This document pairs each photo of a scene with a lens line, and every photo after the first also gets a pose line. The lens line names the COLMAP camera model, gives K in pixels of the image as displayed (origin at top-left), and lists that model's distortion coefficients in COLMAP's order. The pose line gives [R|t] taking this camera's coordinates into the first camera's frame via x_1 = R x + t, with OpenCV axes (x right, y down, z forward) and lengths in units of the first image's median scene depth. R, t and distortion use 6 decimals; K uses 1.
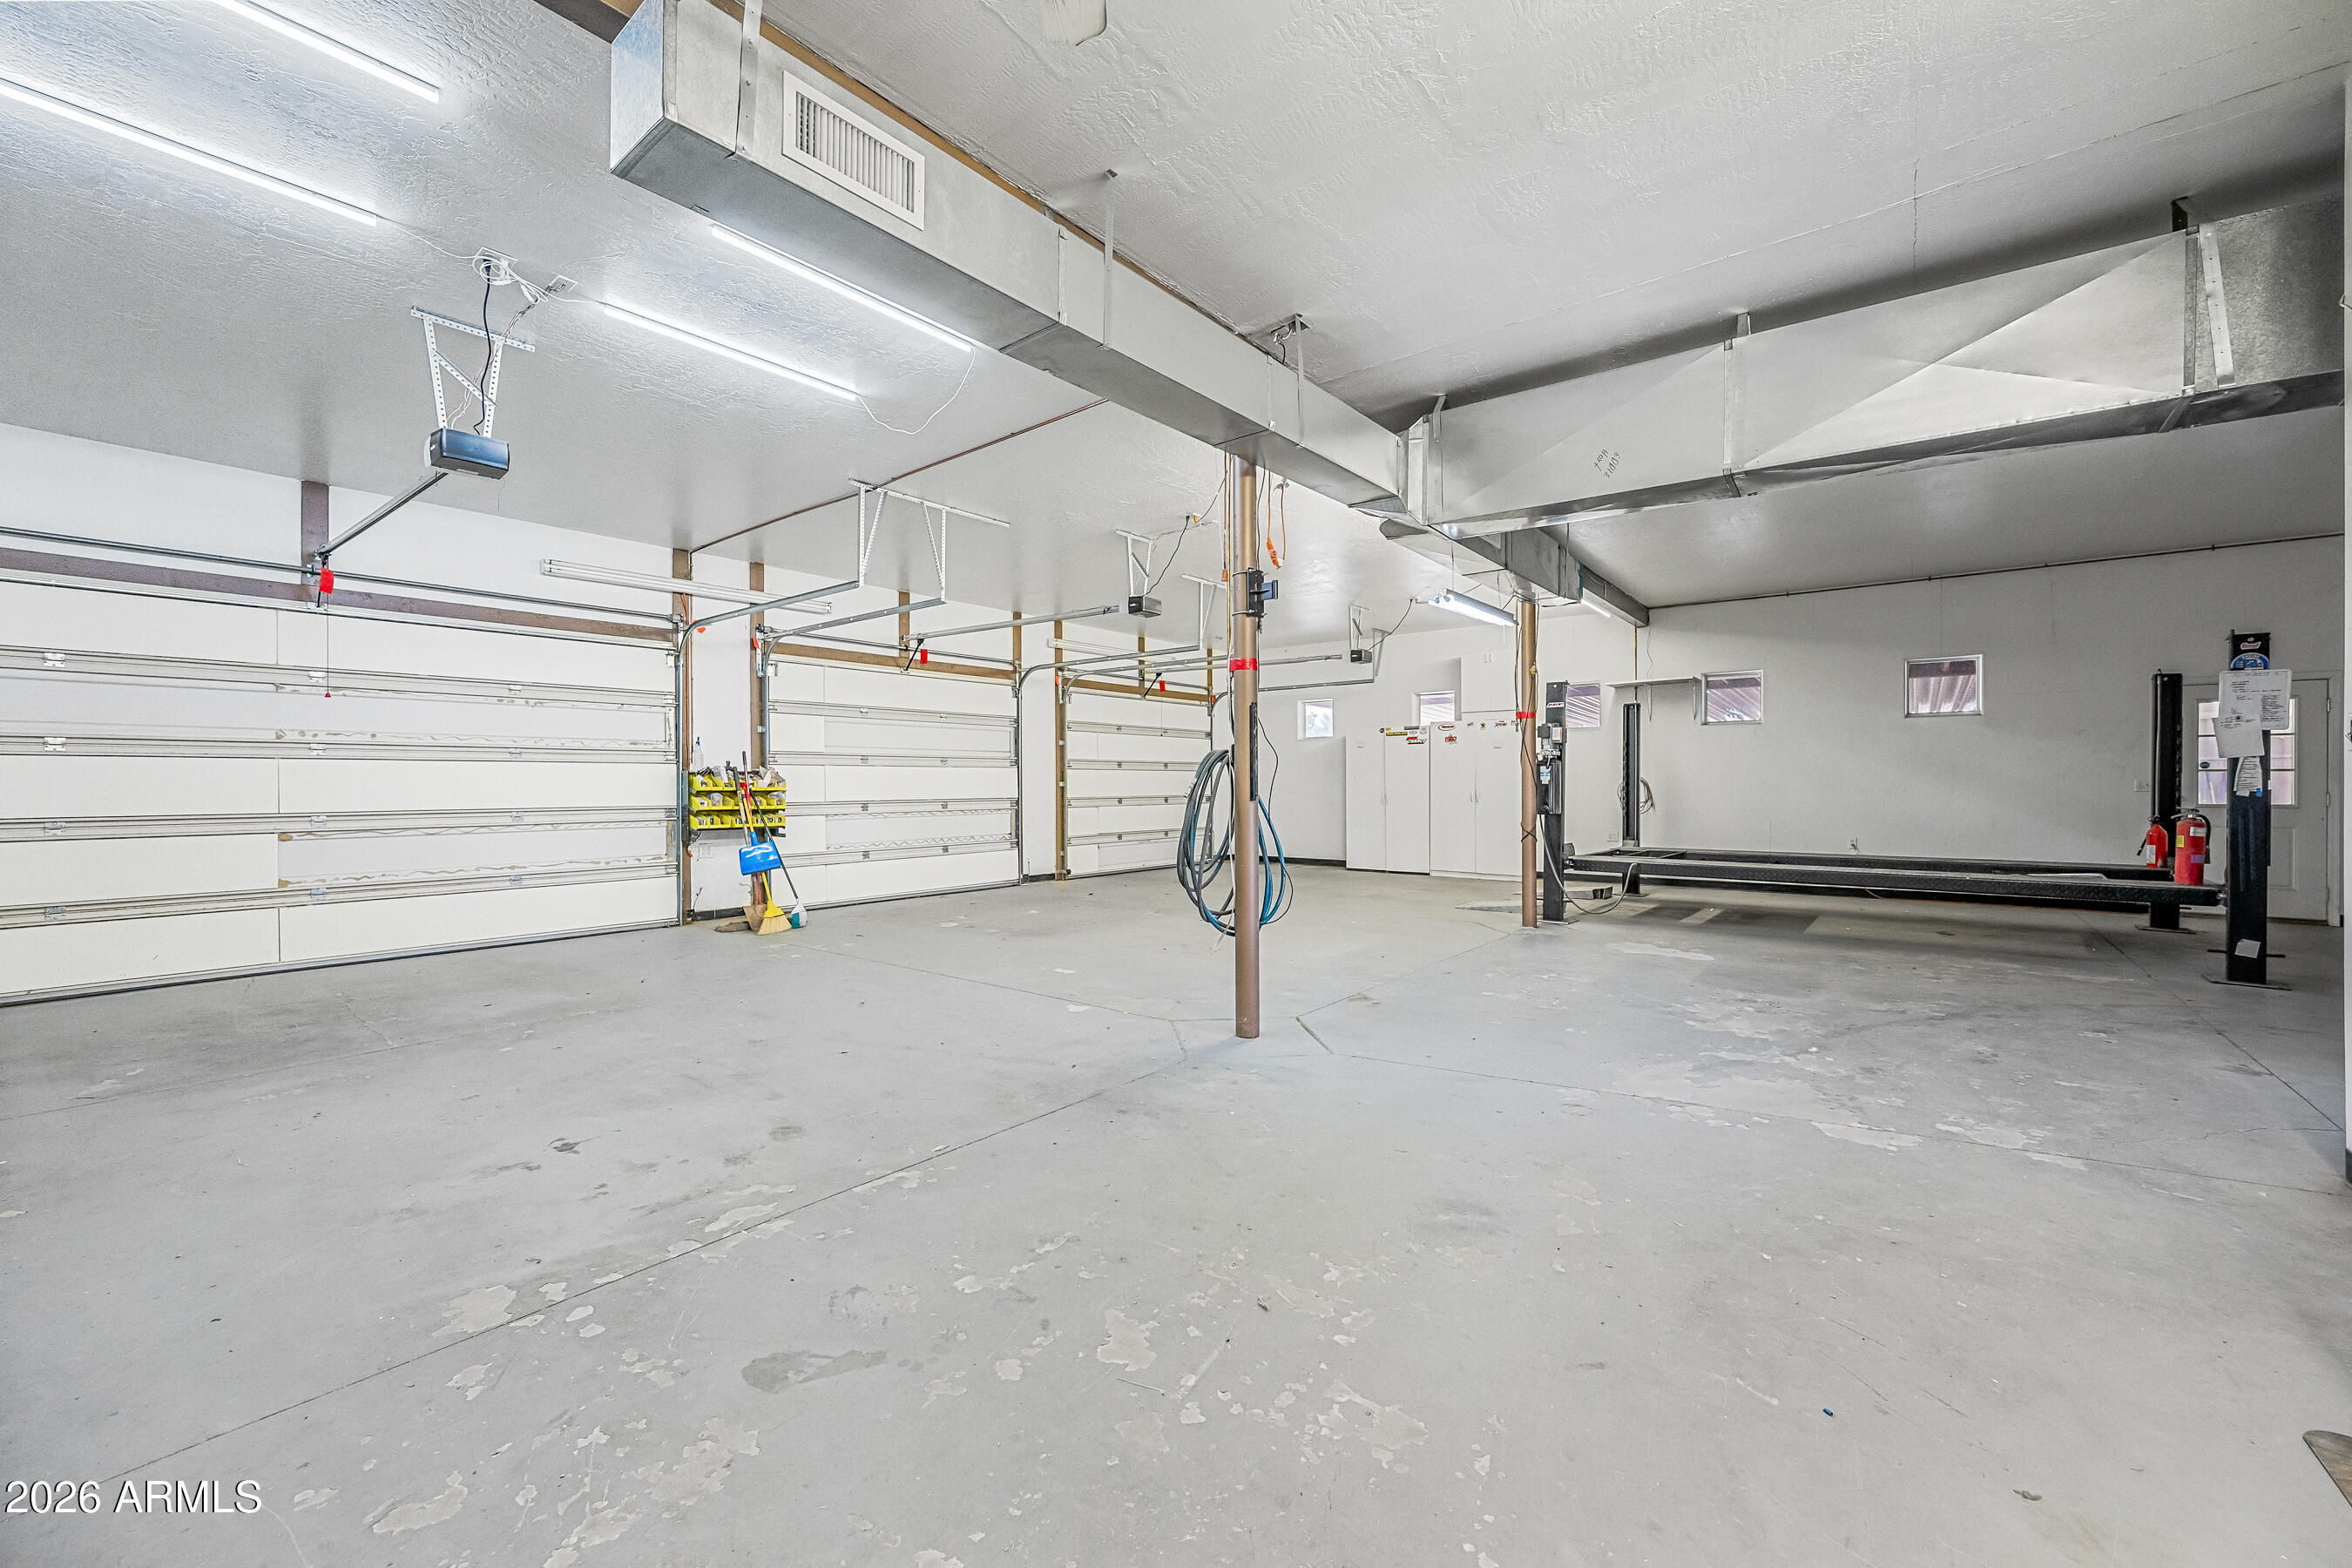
lens RADIAL K [[934.8, 0, 1184.4], [0, 934.8, 781.9], [0, 0, 1]] dist [-0.004296, -0.000190]
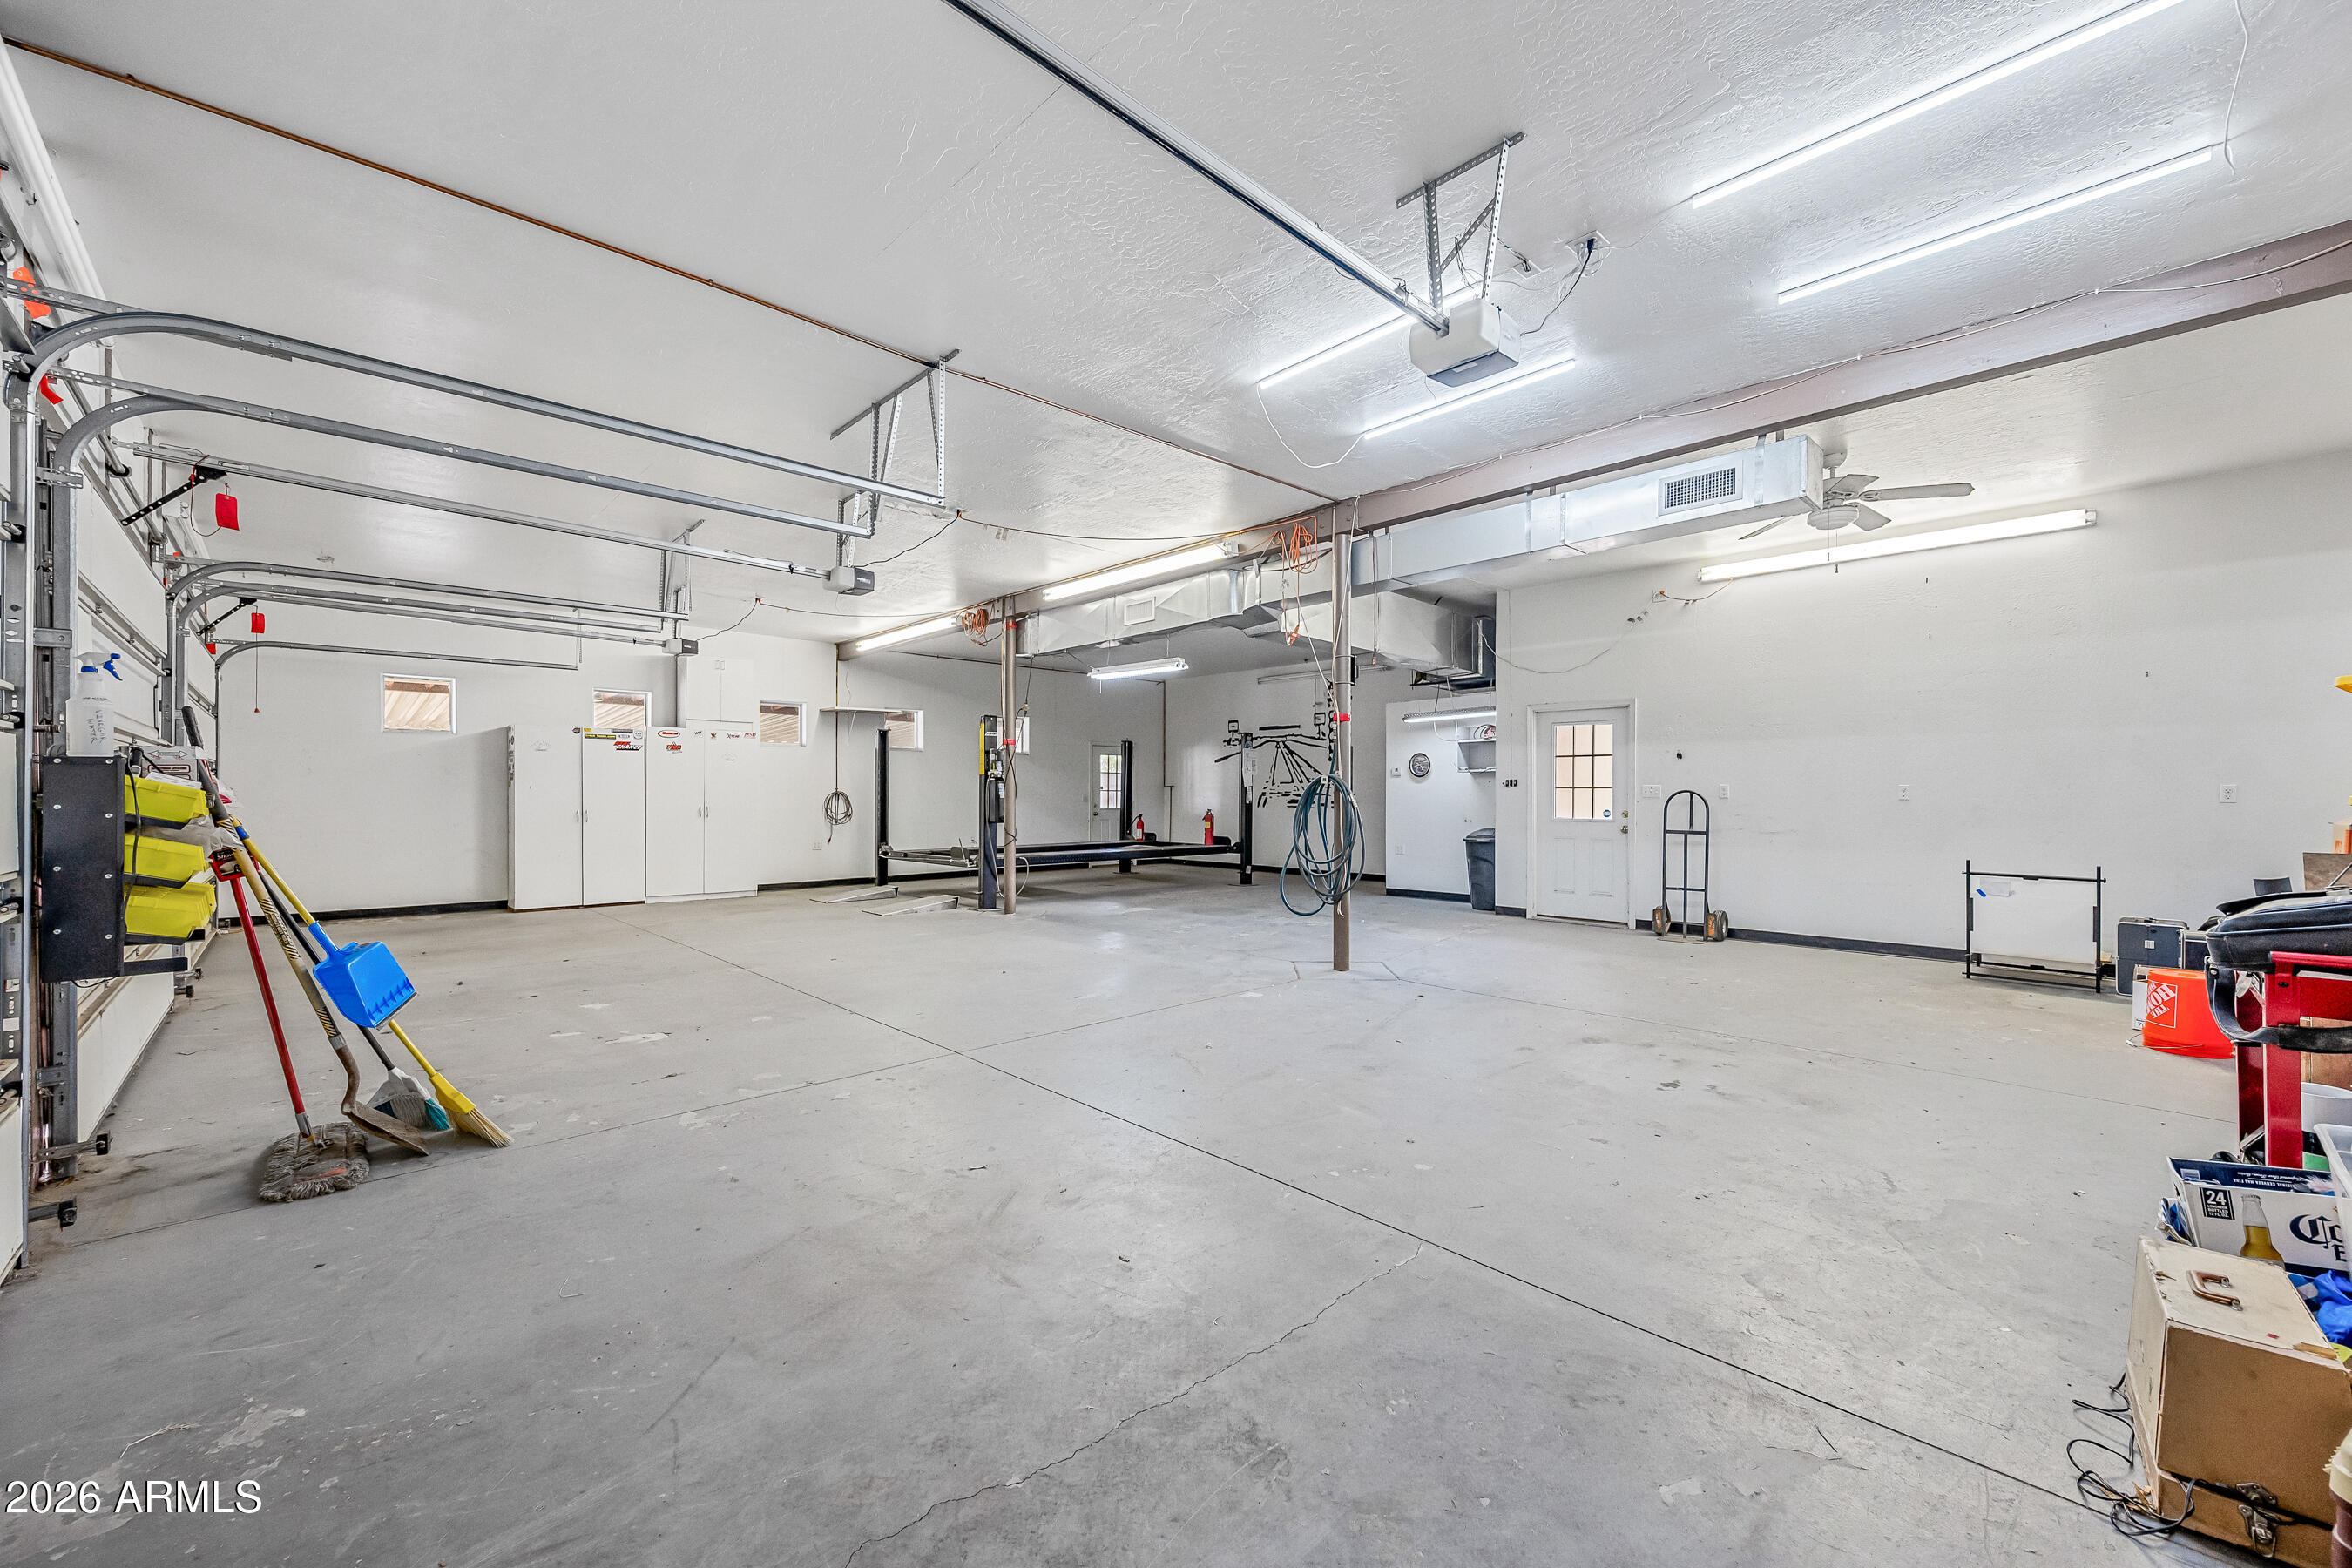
lens RADIAL K [[934.8, 0, 1166.4], [0, 934.8, 790.0], [0, 0, 1]] dist [-0.004296, -0.000190]
pose [[0.168130, 0.010628, 0.985708, -0.520647], [0.002140, 0.999936, -0.011146, 0.006324], [-0.985763, 0.003983, 0.168096, 0.381447]]
